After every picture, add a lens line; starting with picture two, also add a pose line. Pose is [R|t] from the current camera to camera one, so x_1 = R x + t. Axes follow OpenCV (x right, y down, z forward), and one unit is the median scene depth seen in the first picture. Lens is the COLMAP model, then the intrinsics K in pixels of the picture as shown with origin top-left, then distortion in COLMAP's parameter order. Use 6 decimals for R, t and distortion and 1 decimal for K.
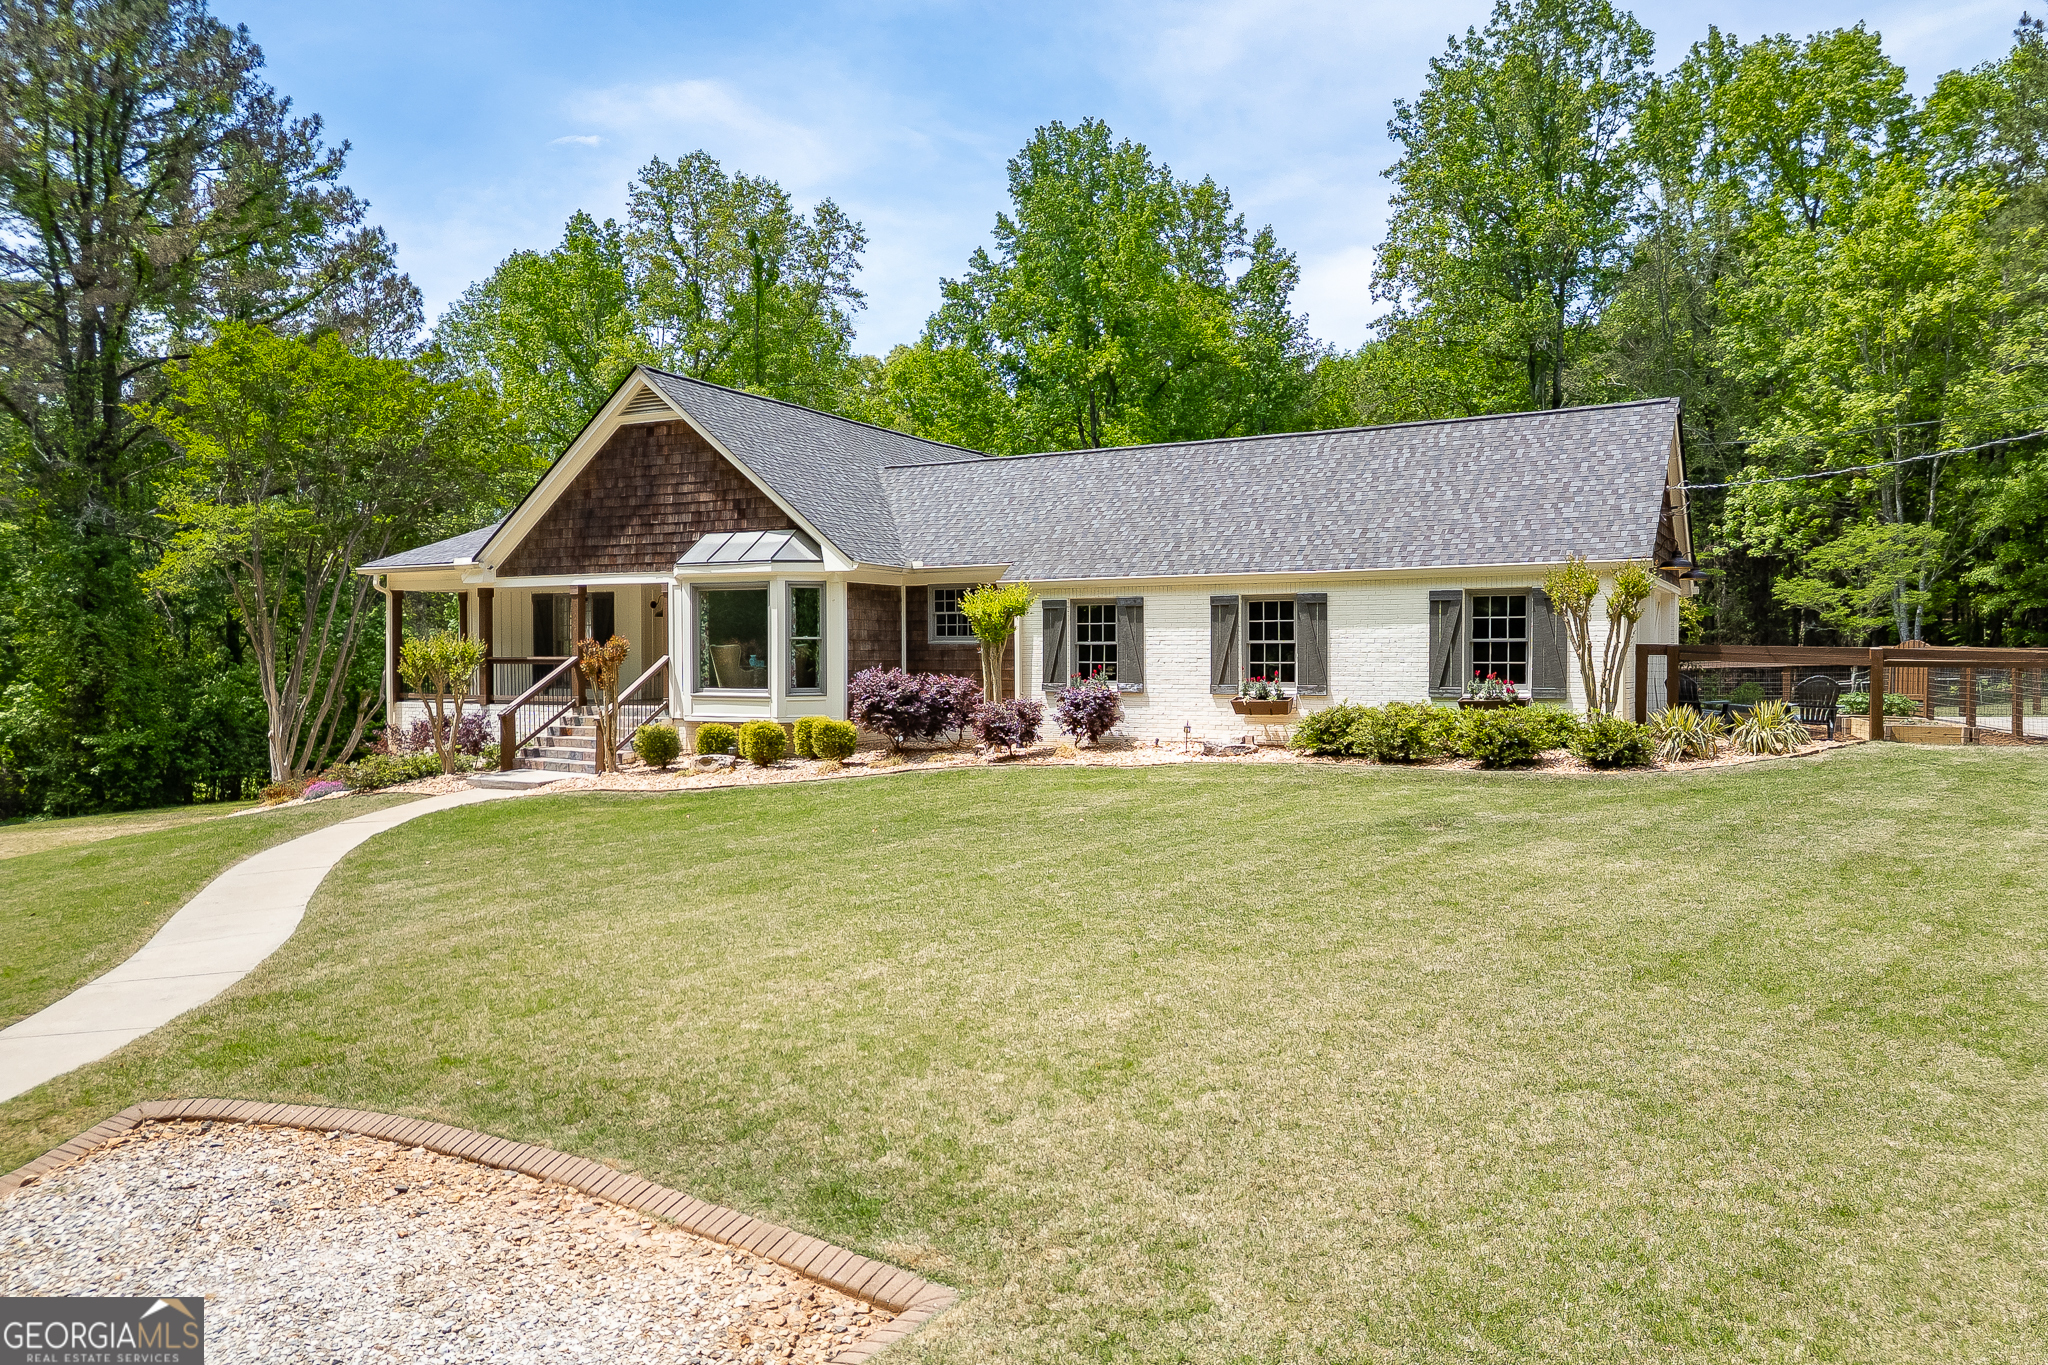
lens RADIAL K [[1430.3, 0, 1024.0], [0, 1430.3, 682.5], [0, 0, 1]] dist [0.085040, -0.083236]
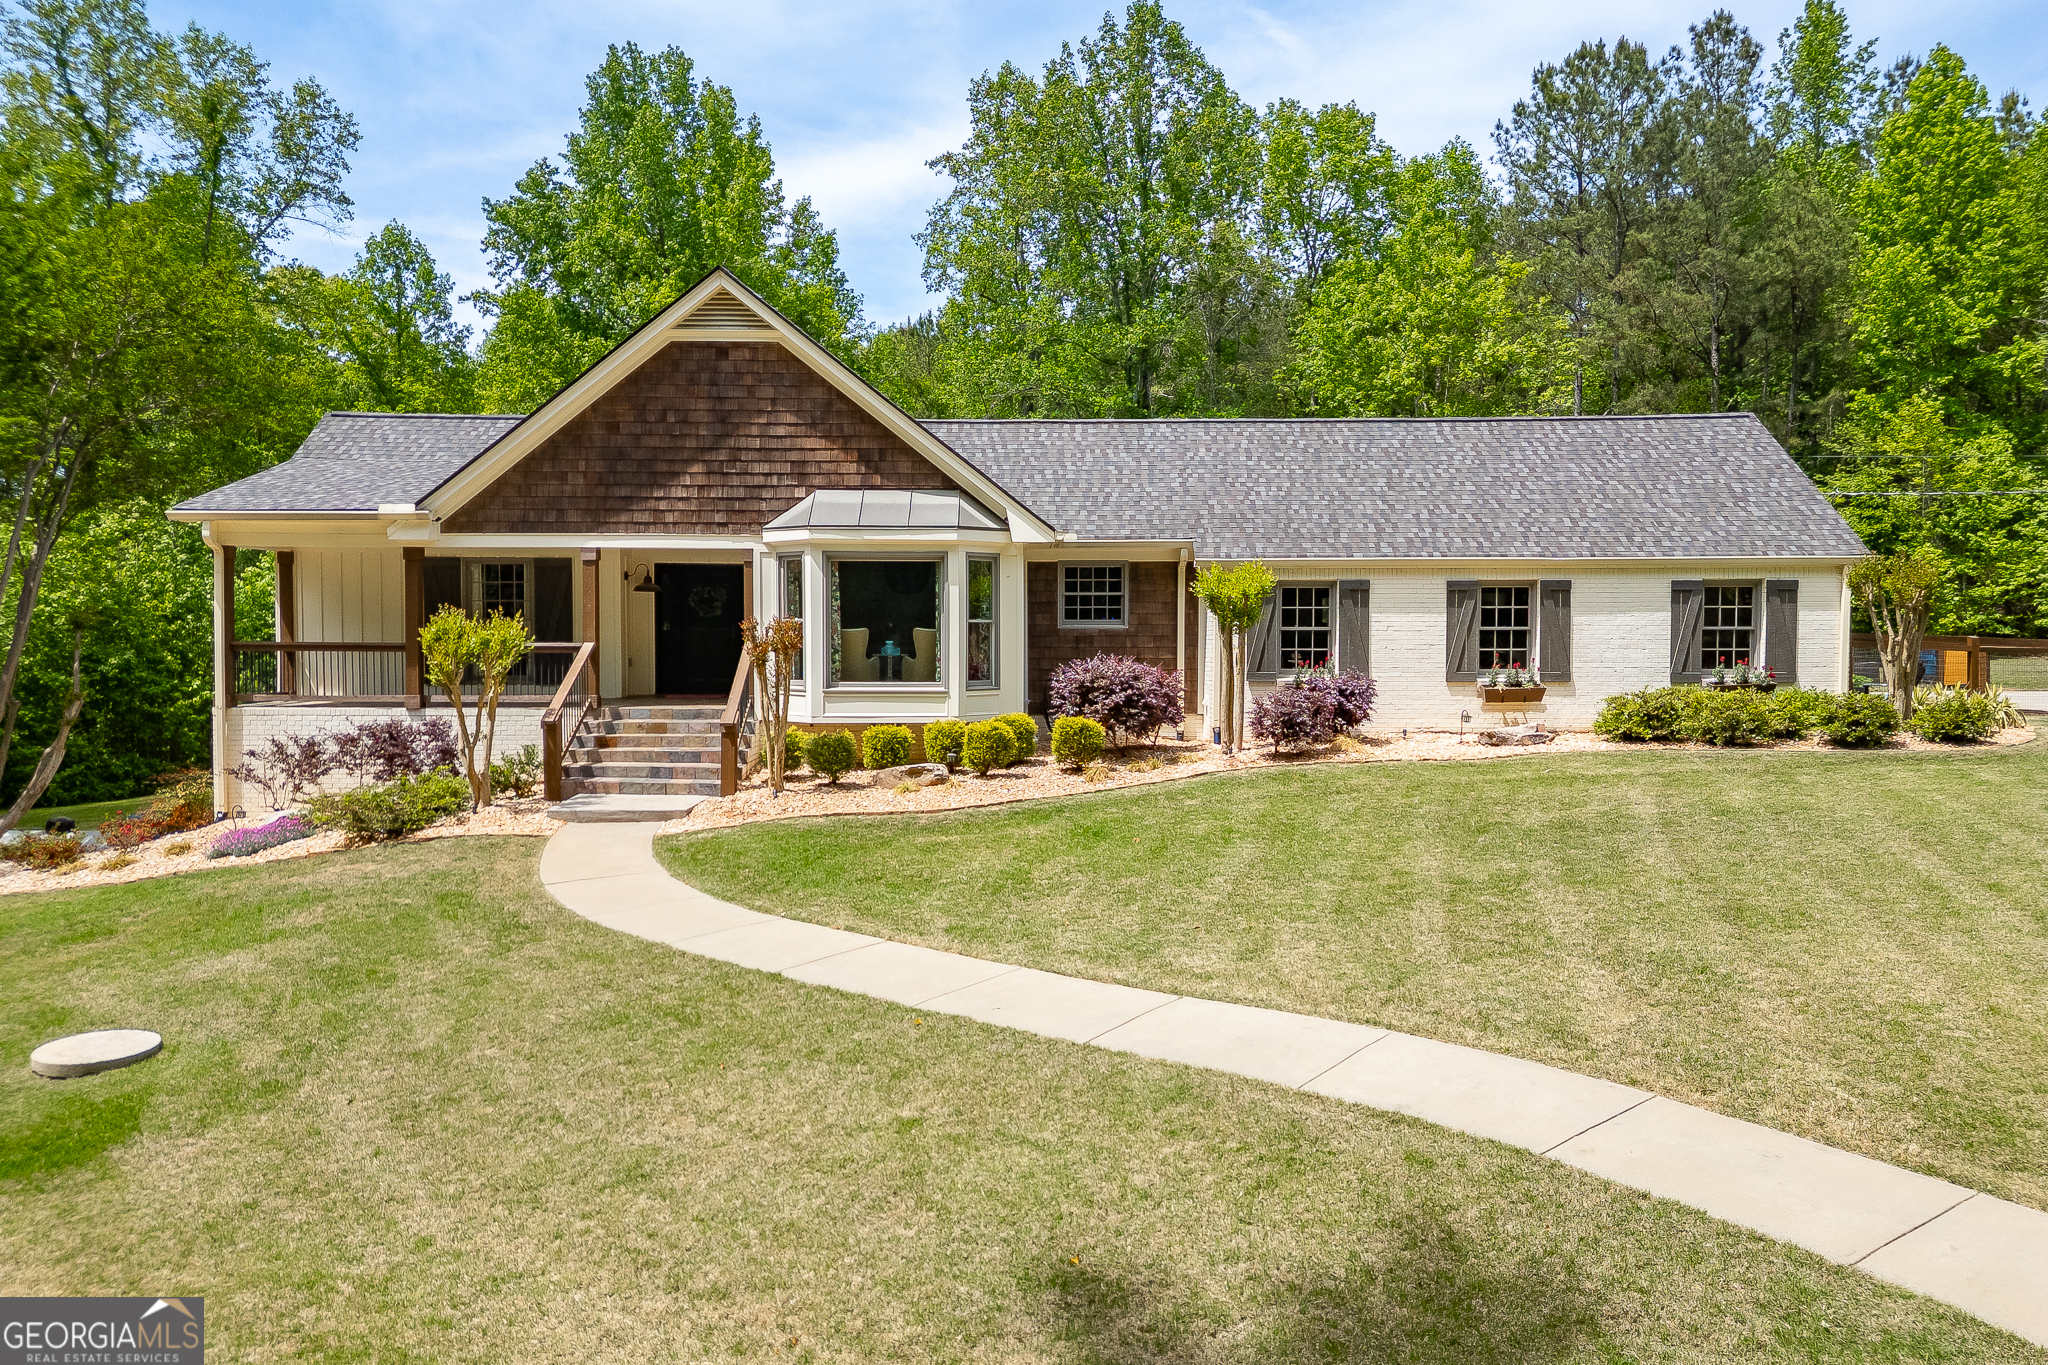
lens RADIAL K [[1430.3, 0, 1024.0], [0, 1430.3, 682.5], [0, 0, 1]] dist [0.085040, -0.083236]
pose [[0.876271, -0.012118, 0.481666, -0.505219], [0.008143, 0.999913, 0.010342, -0.003326], [-0.481750, -0.005140, 0.876294, 0.244180]]
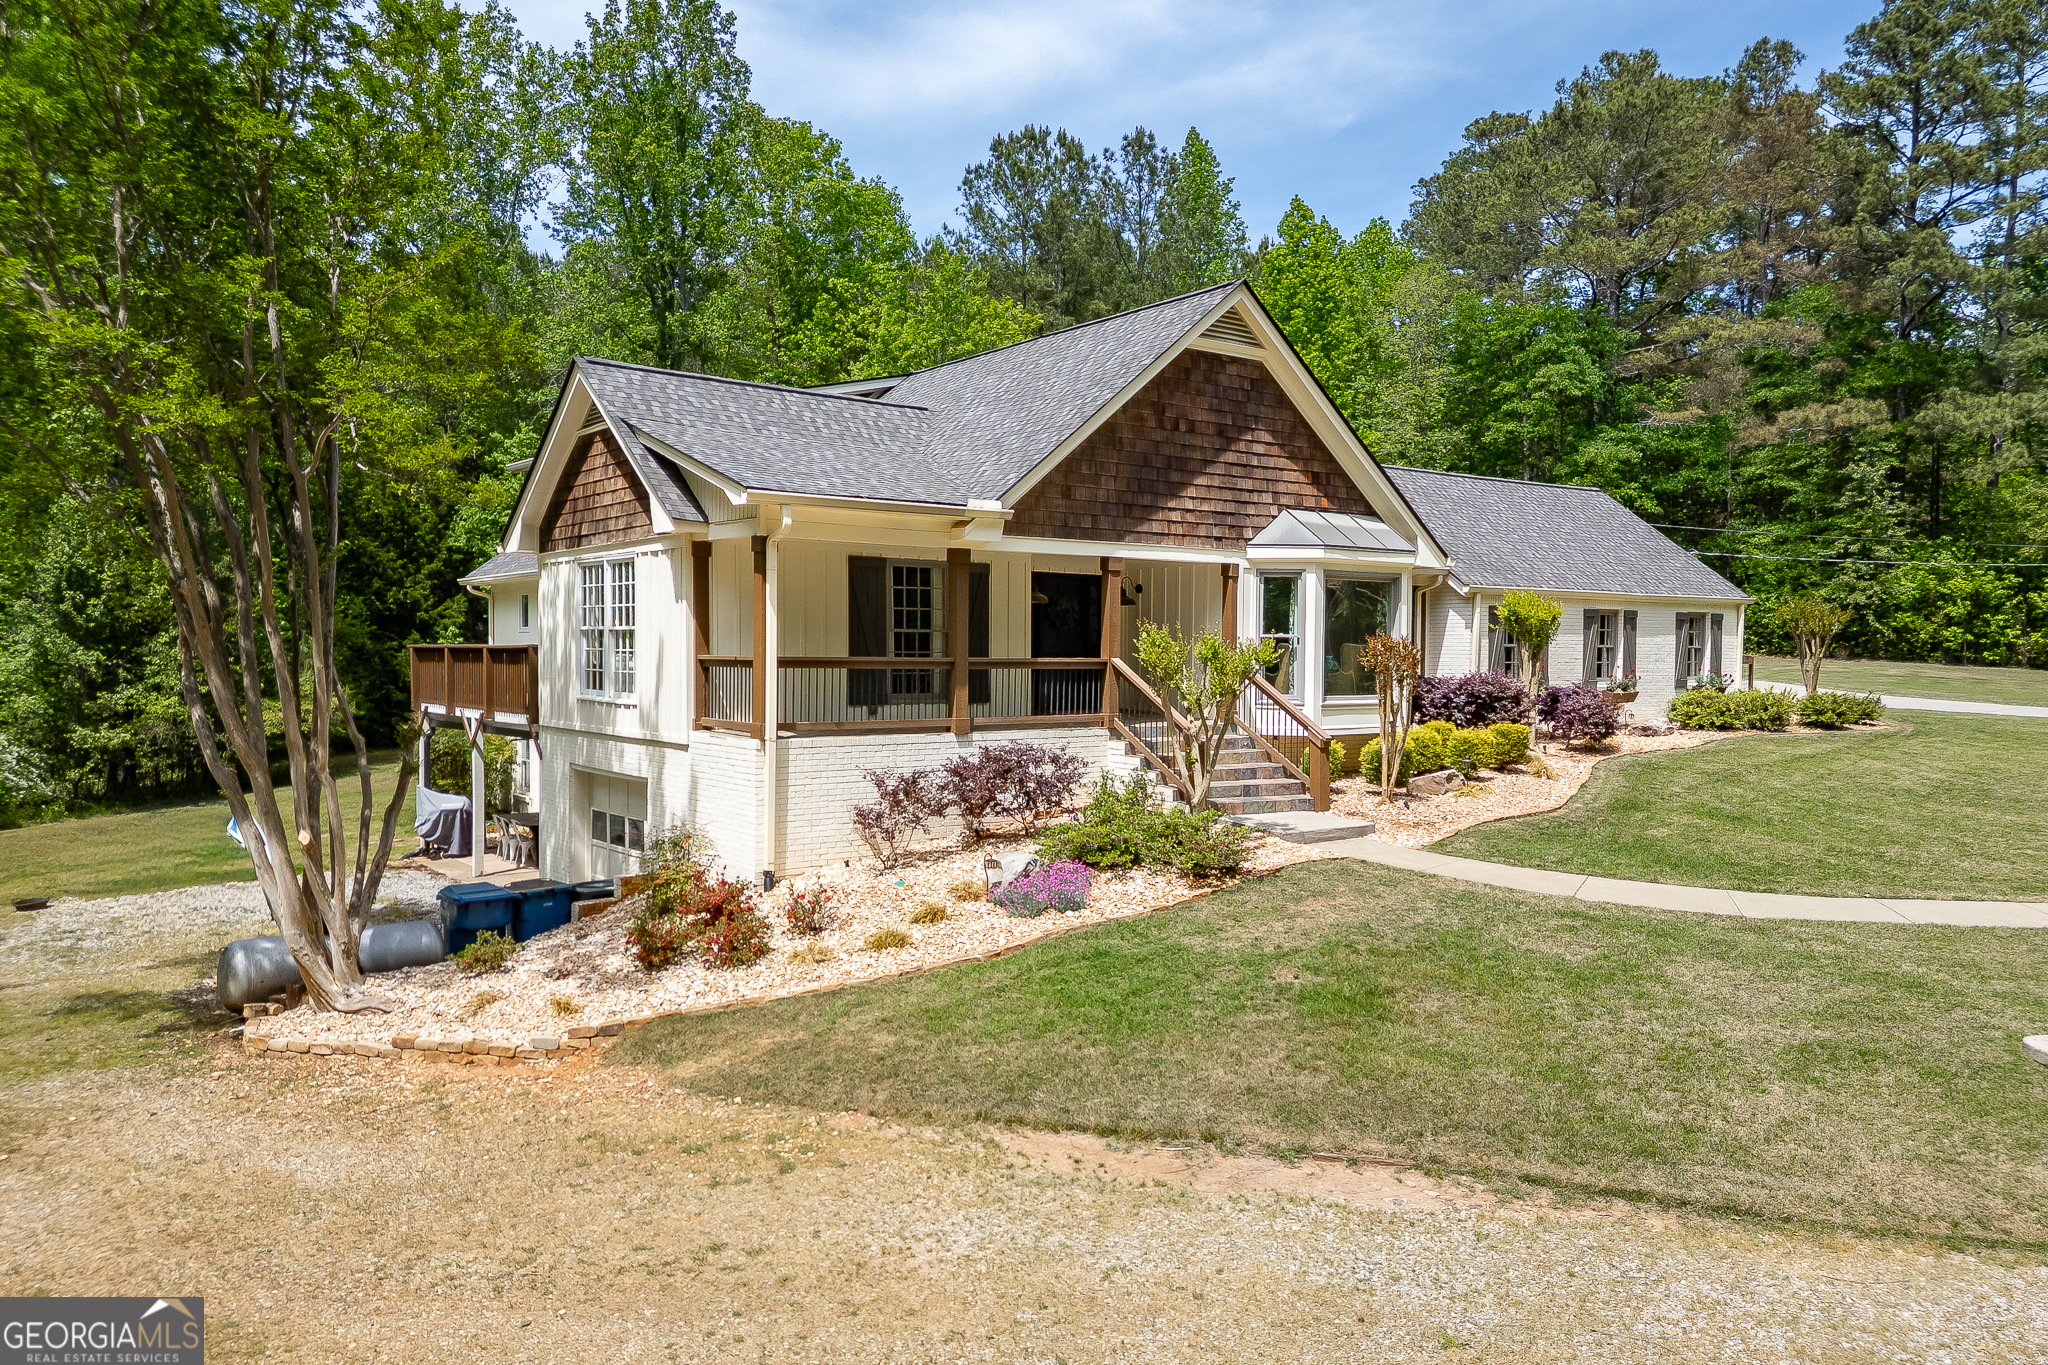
lens RADIAL K [[1430.3, 0, 1024.0], [0, 1430.3, 682.5], [0, 0, 1]] dist [0.085040, -0.083236]
pose [[0.412899, -0.019181, 0.910575, -1.031274], [0.011597, 0.999808, 0.015802, -0.018761], [-0.910703, 0.004035, 0.413042, 0.796861]]
